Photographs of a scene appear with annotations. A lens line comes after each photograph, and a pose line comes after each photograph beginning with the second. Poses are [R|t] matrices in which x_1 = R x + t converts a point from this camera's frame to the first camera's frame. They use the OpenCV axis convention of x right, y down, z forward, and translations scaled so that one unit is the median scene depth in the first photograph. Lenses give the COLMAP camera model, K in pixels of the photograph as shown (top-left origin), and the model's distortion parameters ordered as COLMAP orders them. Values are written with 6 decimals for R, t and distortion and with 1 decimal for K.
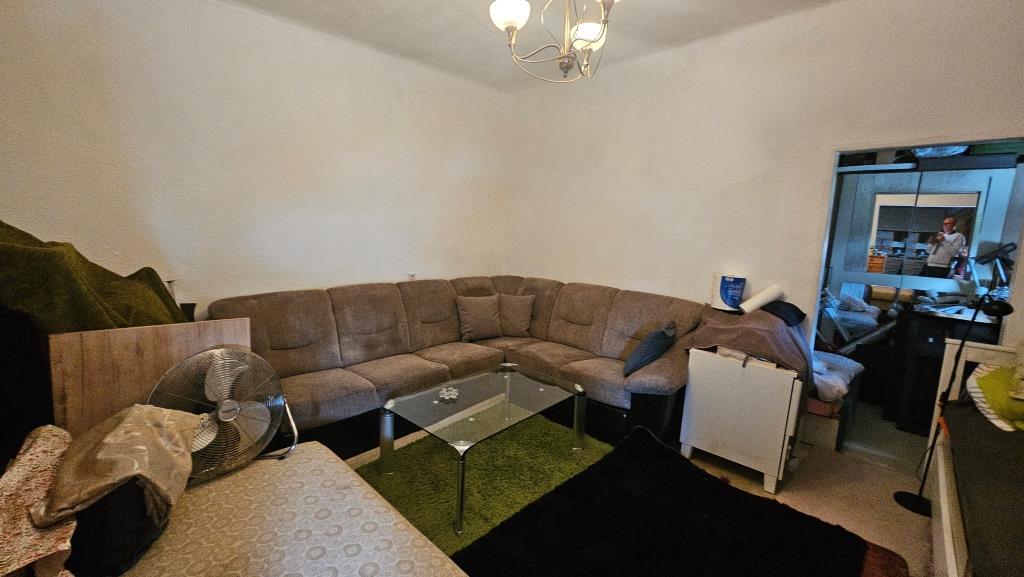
lens RADIAL K [[423.5, 0, 510.1], [0, 423.5, 283.9], [0, 0, 1]] dist [0.002822, 0.000284]
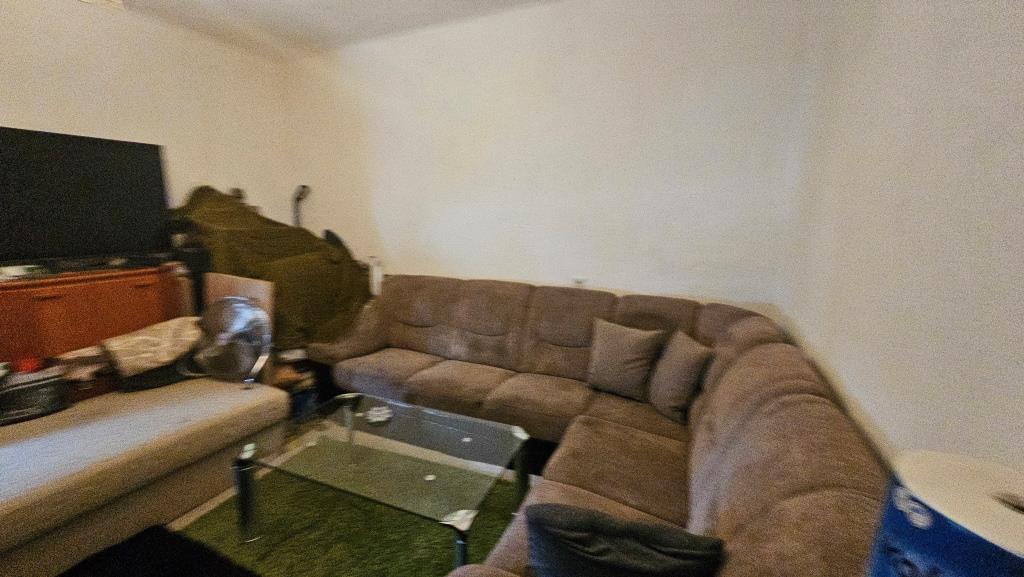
lens RADIAL K [[423.5, 0, 510.1], [0, 423.5, 283.9], [0, 0, 1]] dist [0.002822, 0.000284]
pose [[0.336807, 0.126535, -0.933033, 0.558474], [-0.123429, 0.988311, 0.089476, -0.084963], [0.933449, 0.085027, 0.348488, 0.753660]]
